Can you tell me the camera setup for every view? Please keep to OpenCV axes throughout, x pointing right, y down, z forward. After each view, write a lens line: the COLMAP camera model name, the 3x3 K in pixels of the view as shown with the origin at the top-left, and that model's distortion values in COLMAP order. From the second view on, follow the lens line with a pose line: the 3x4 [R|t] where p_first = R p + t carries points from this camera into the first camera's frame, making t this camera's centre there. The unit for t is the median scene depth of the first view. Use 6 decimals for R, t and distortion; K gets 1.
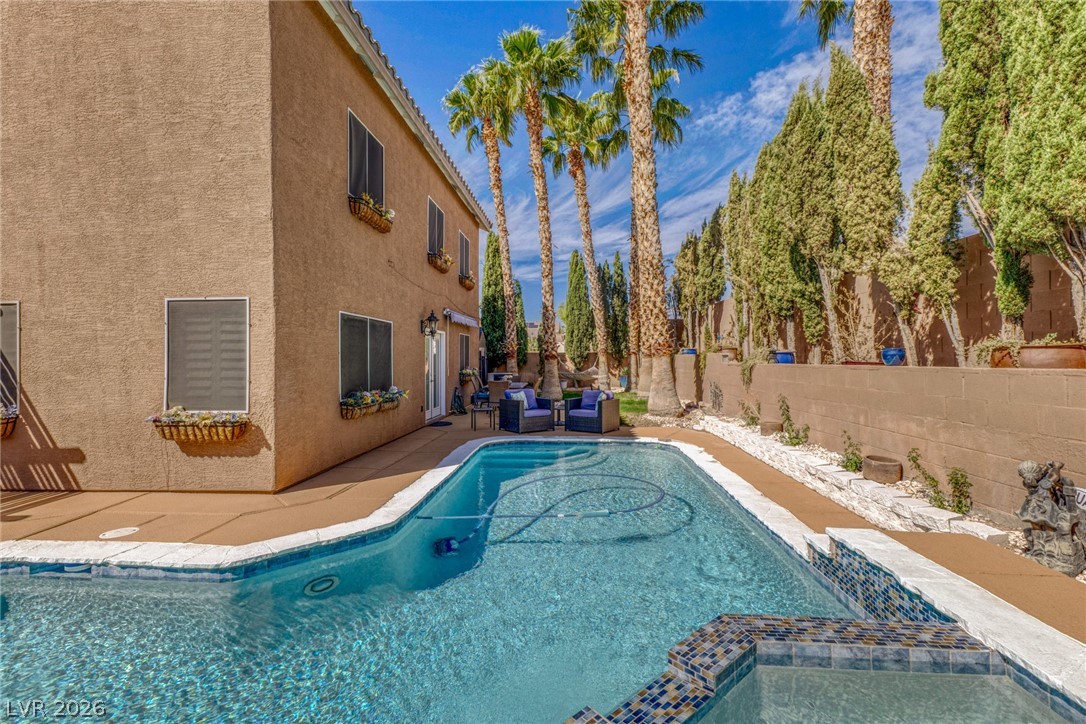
lens RADIAL K [[478.4, 0, 543.6], [0, 478.4, 350.6], [0, 0, 1]] dist [0.000777, -0.000187]
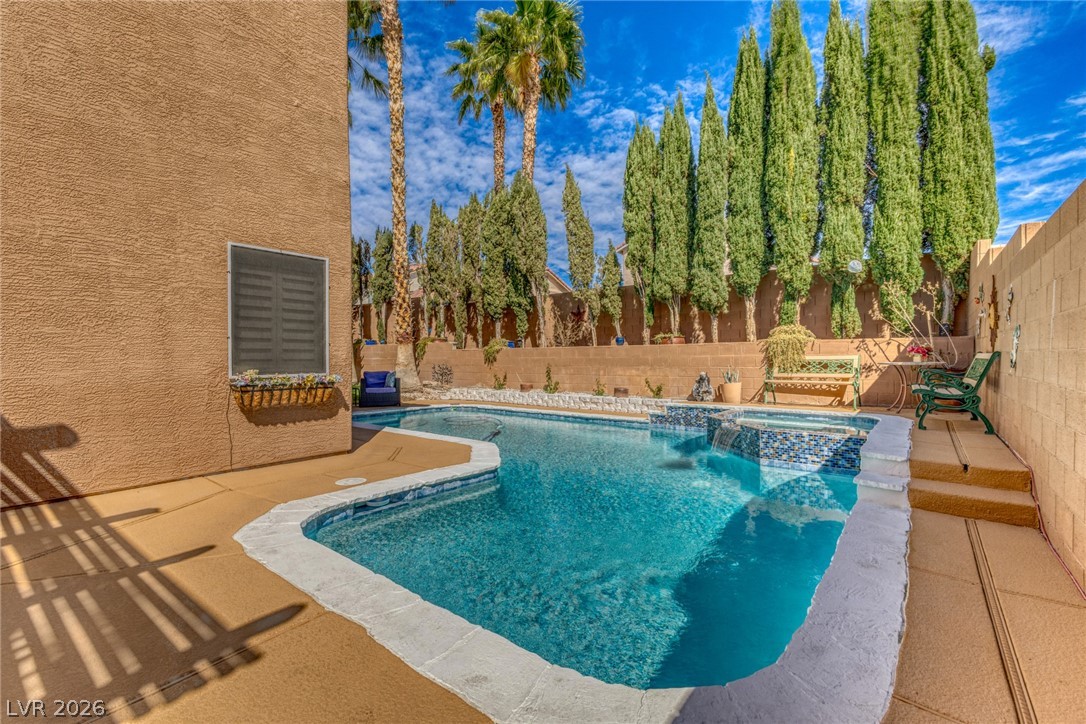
lens RADIAL K [[488.7, 0, 543.0], [0, 488.7, 362.0], [0, 0, 1]] dist [0.004543, -0.000167]
pose [[0.554517, 0.001316, 0.832172, -1.182143], [-0.015993, 0.999831, 0.009076, 0.083719], [-0.832019, -0.018342, 0.554444, 0.061625]]
